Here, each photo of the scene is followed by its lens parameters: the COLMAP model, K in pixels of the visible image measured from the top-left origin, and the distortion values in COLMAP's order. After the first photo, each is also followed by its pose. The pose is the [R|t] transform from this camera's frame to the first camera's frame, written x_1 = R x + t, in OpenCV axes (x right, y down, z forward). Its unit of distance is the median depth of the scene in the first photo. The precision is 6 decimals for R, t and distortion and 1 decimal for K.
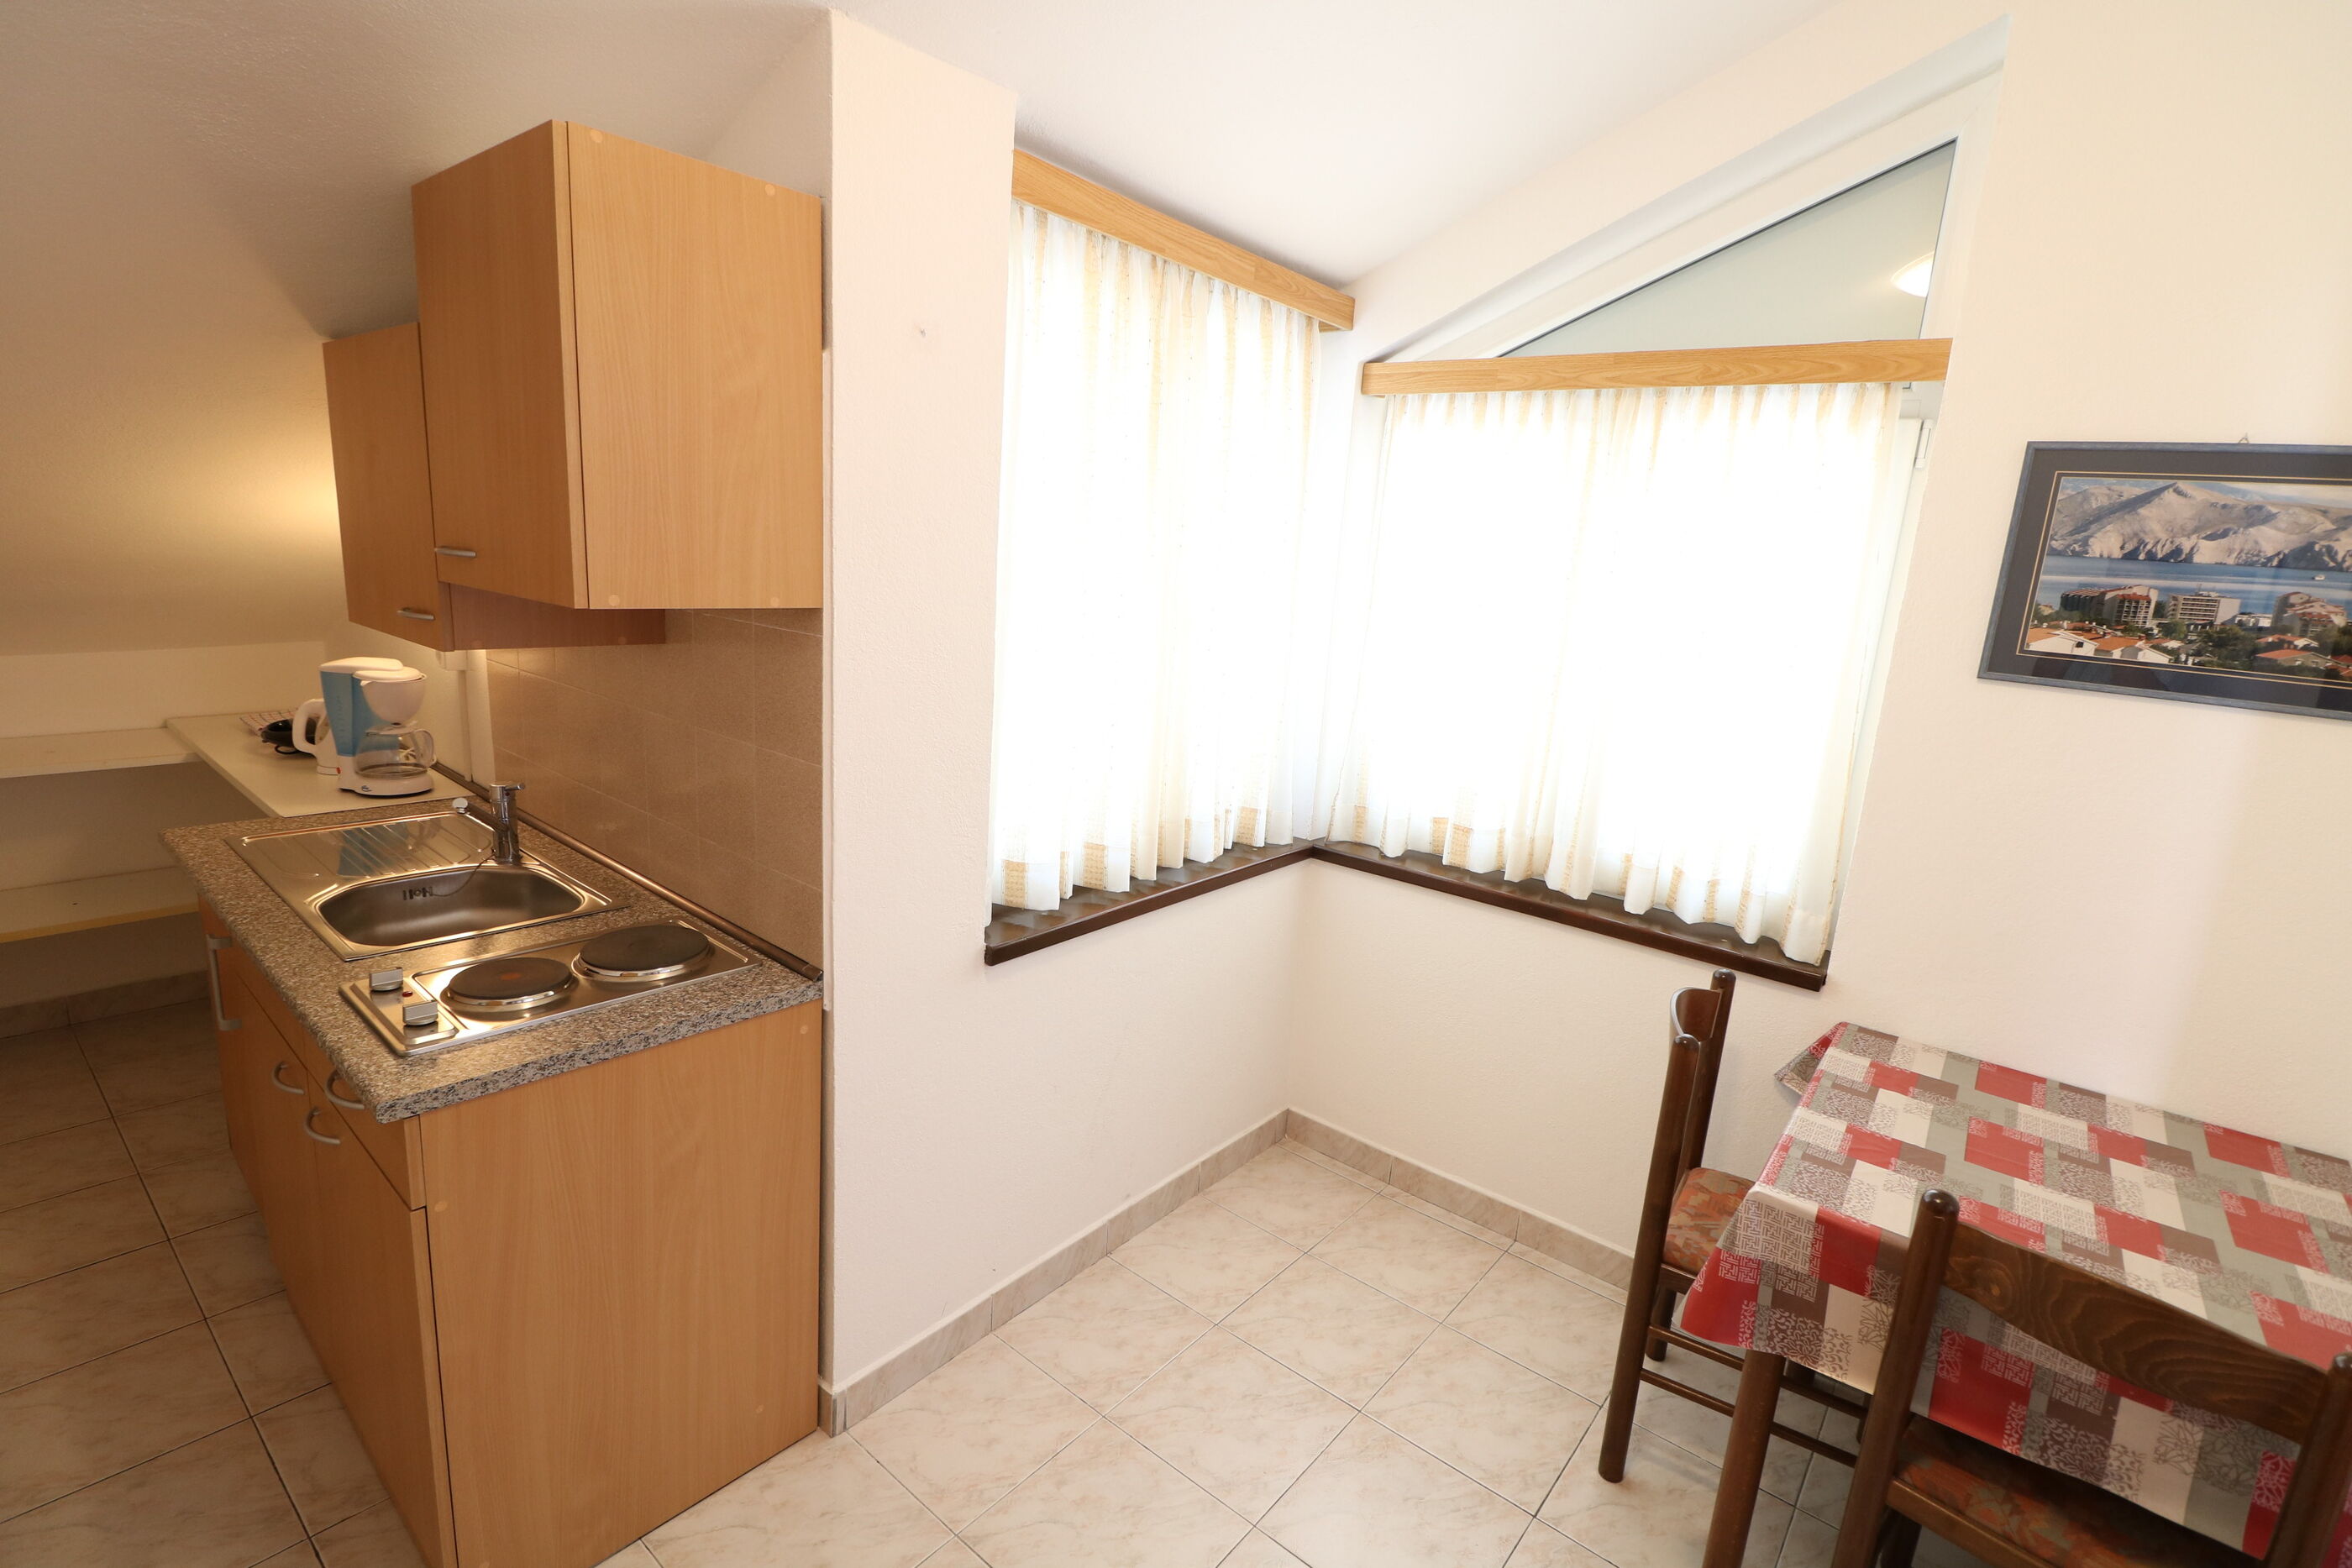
lens RADIAL K [[1087.0, 0, 1185.2], [0, 1087.0, 785.8], [0, 0, 1]] dist [-0.007710, -0.009262]
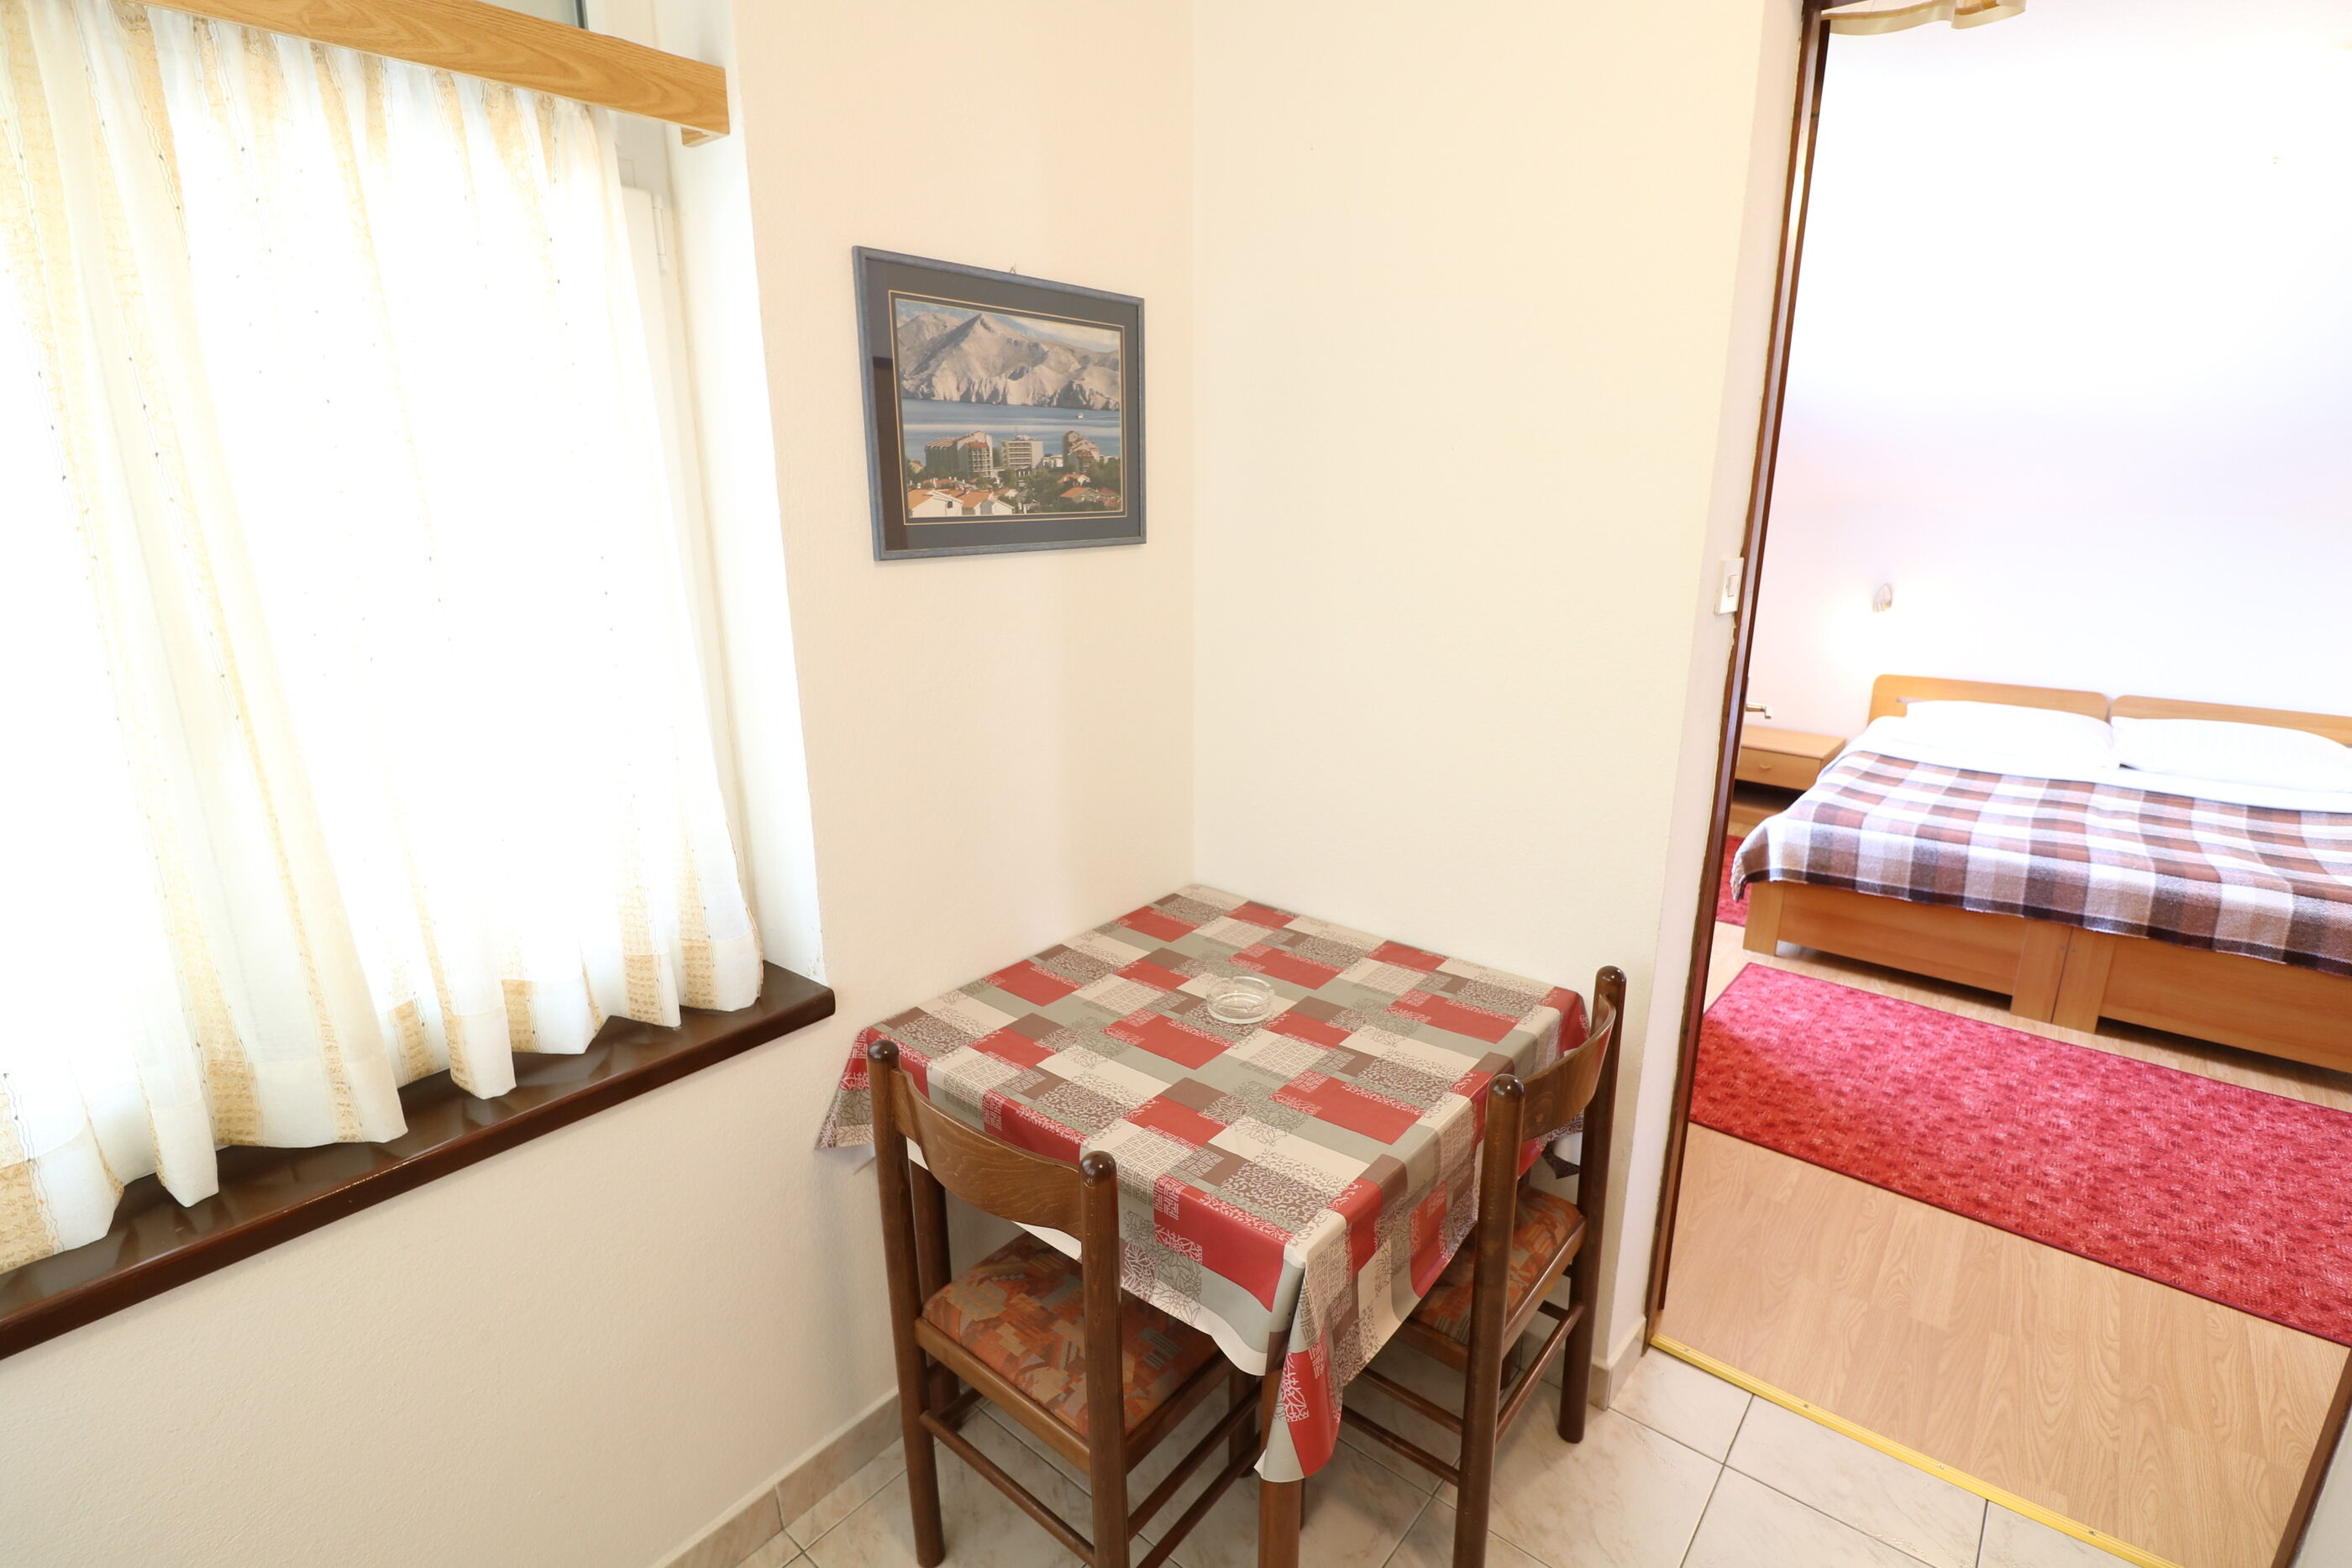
lens RADIAL K [[1103.4, 0, 1186.5], [0, 1103.4, 780.4], [0, 0, 1]] dist [-0.002125, -0.012318]
pose [[0.005752, -0.326786, 0.945081, -0.084120], [0.221079, 0.922126, 0.317503, -0.167652], [-0.975239, 0.207111, 0.077550, 0.796638]]
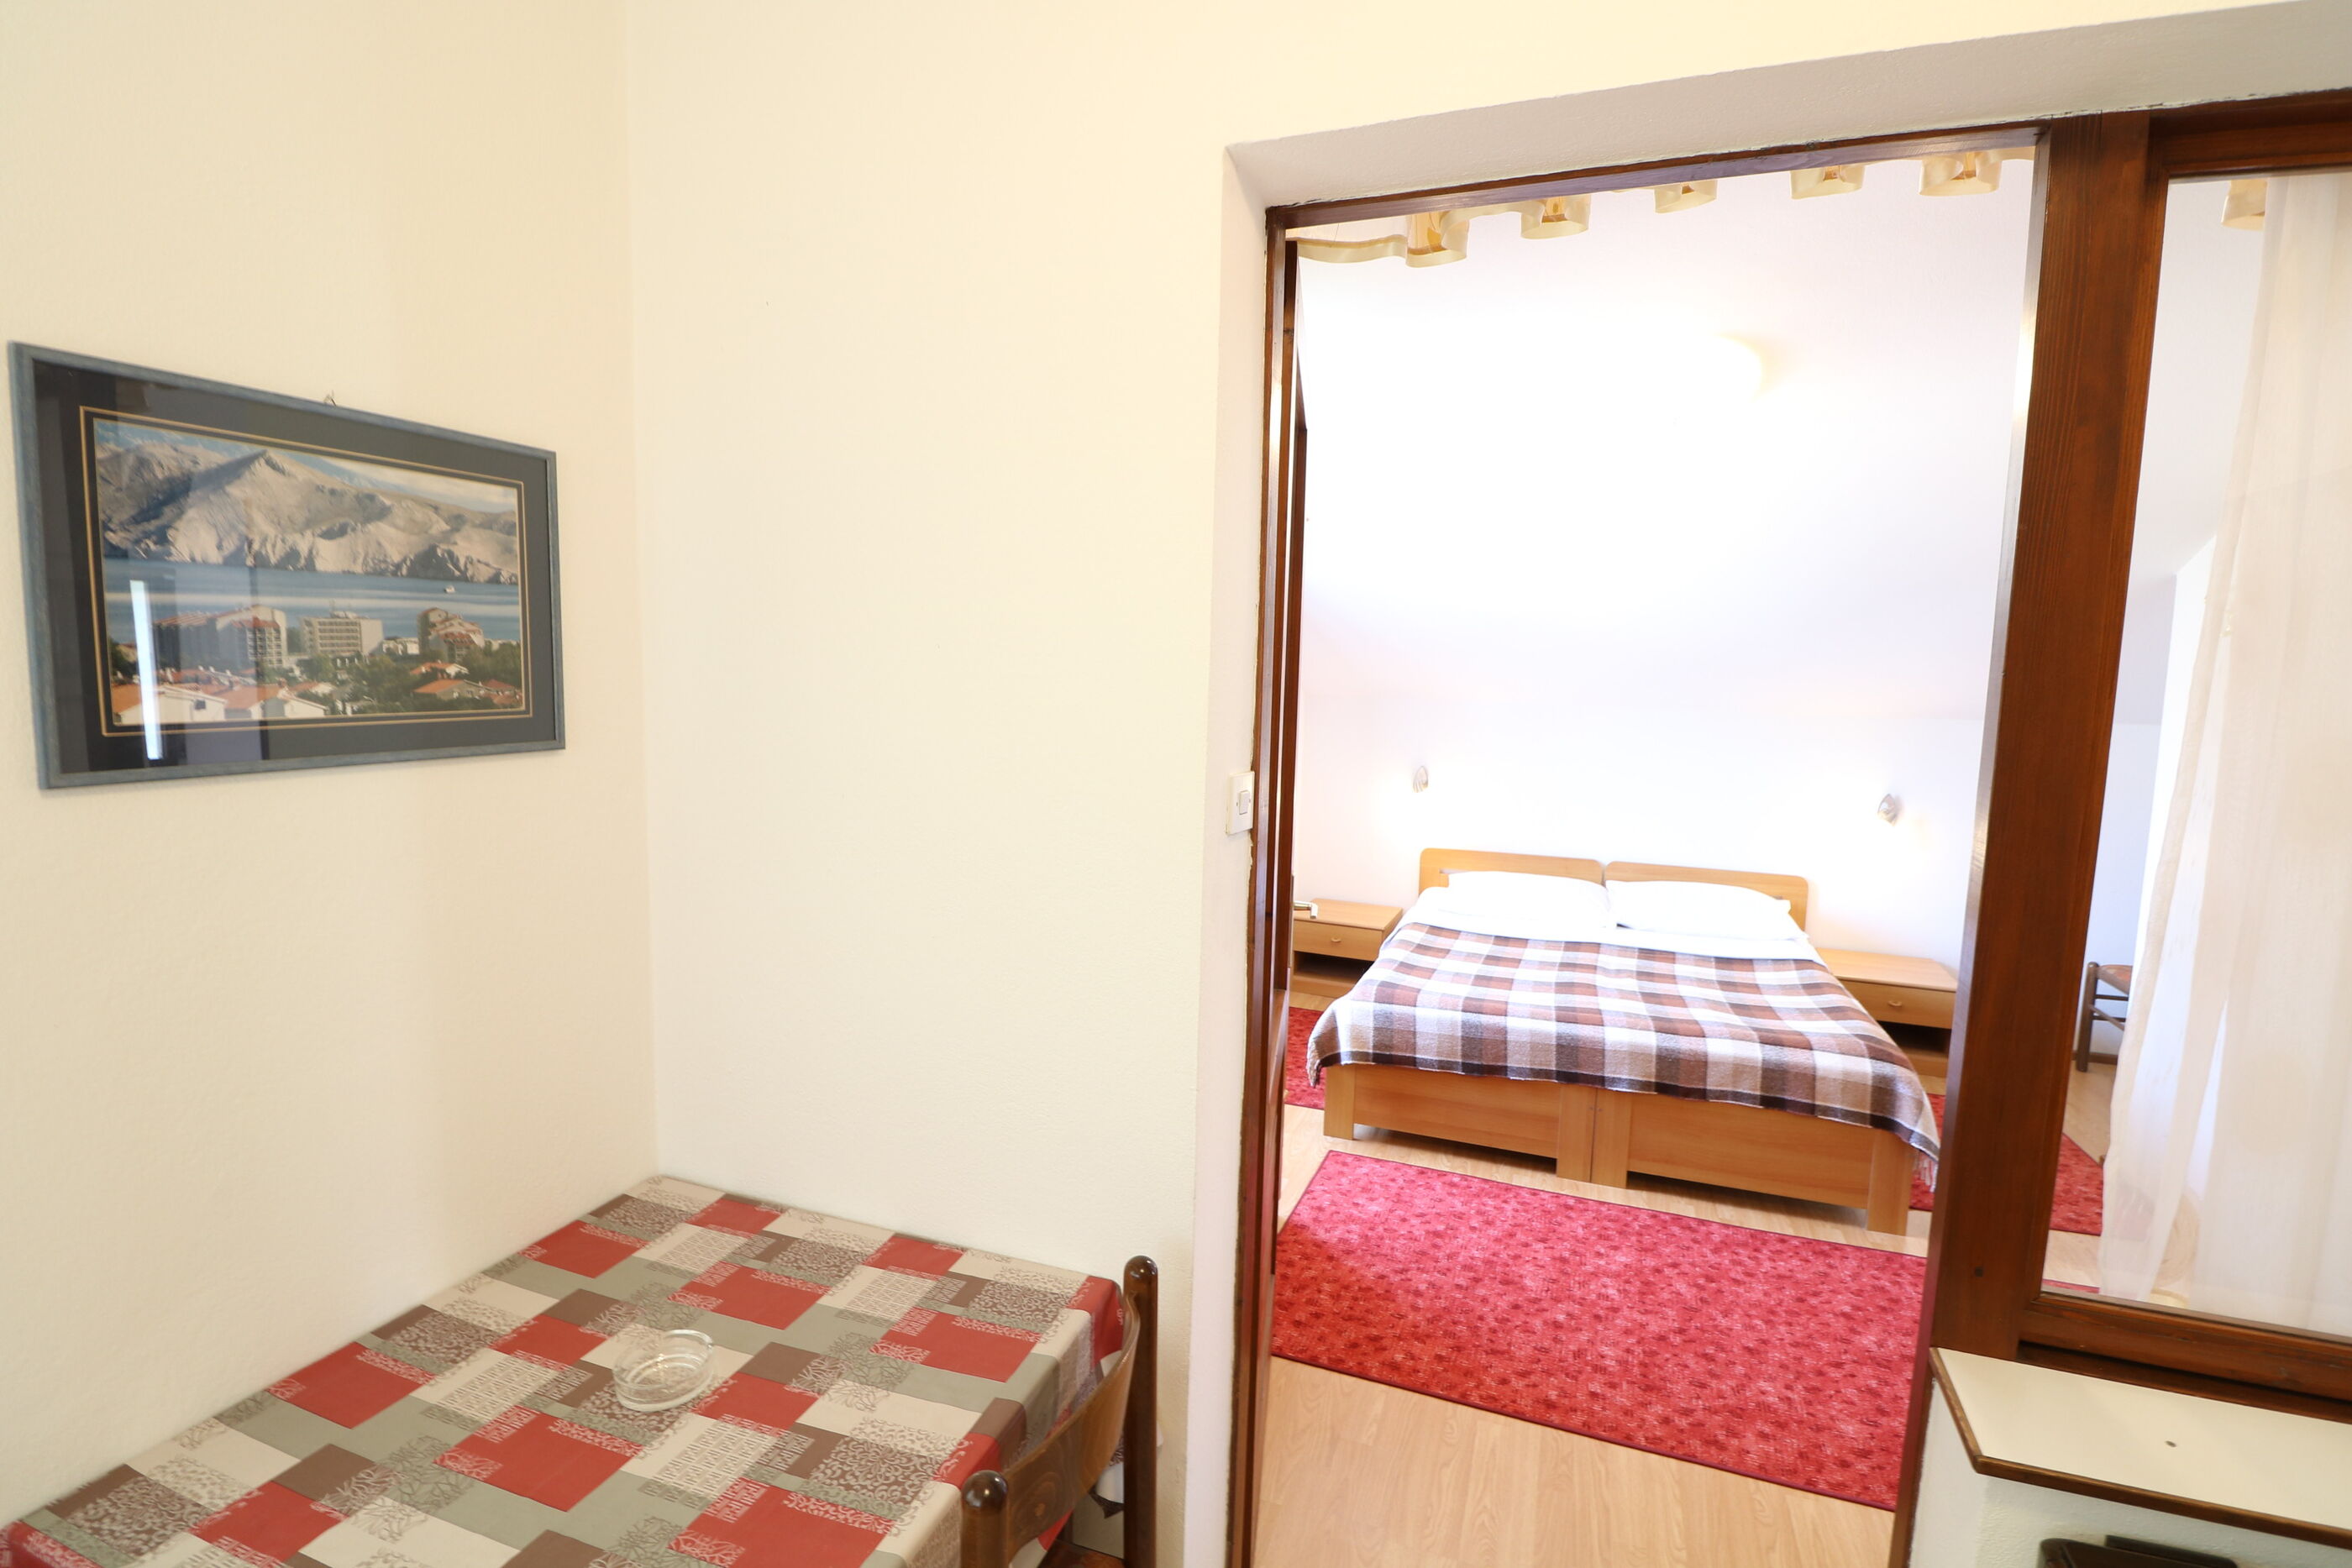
lens RADIAL K [[1103.4, 0, 1189.9], [0, 1103.4, 782.9], [0, 0, 1]] dist [-0.002125, -0.012318]
pose [[-0.325751, -0.179981, 0.928167, 0.068241], [0.159505, 0.957180, 0.241587, -0.150264], [-0.931904, 0.226744, -0.283094, 0.668688]]
